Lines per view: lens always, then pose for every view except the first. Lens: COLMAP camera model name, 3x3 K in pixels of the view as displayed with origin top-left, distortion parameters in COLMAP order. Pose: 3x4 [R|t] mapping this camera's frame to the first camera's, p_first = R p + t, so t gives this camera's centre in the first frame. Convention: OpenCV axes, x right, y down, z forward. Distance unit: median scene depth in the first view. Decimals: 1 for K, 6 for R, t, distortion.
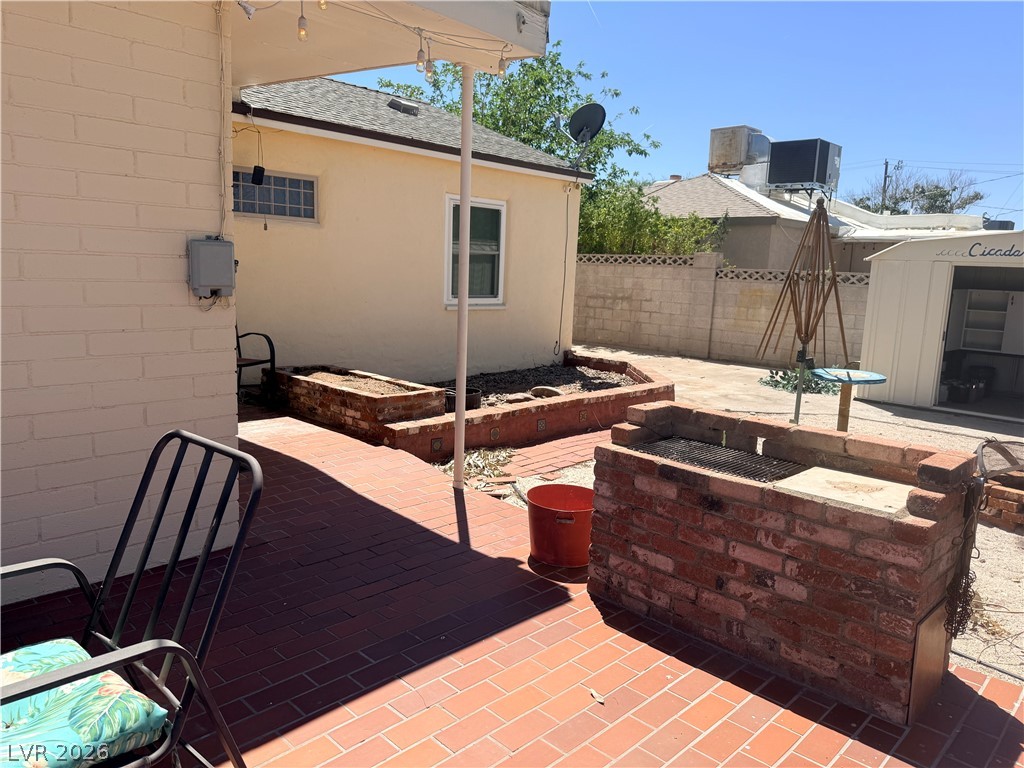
lens RADIAL K [[736.4, 0, 512.0], [0, 736.4, 384.0], [0, 0, 1]] dist [0.096988, -0.096172]
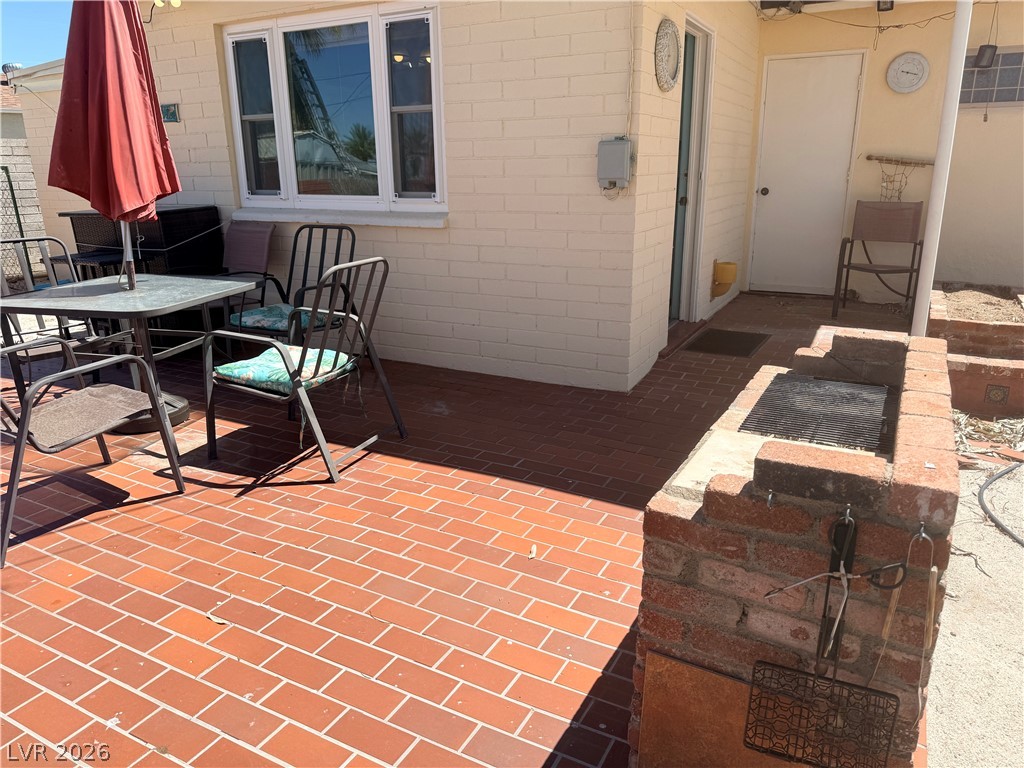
lens RADIAL K [[736.4, 0, 512.0], [0, 736.4, 384.0], [0, 0, 1]] dist [0.096988, -0.096172]
pose [[0.274449, 0.224631, -0.934997, 0.805464], [-0.136299, 0.971603, 0.193417, -0.015032], [0.951893, 0.074356, 0.297272, 0.504817]]
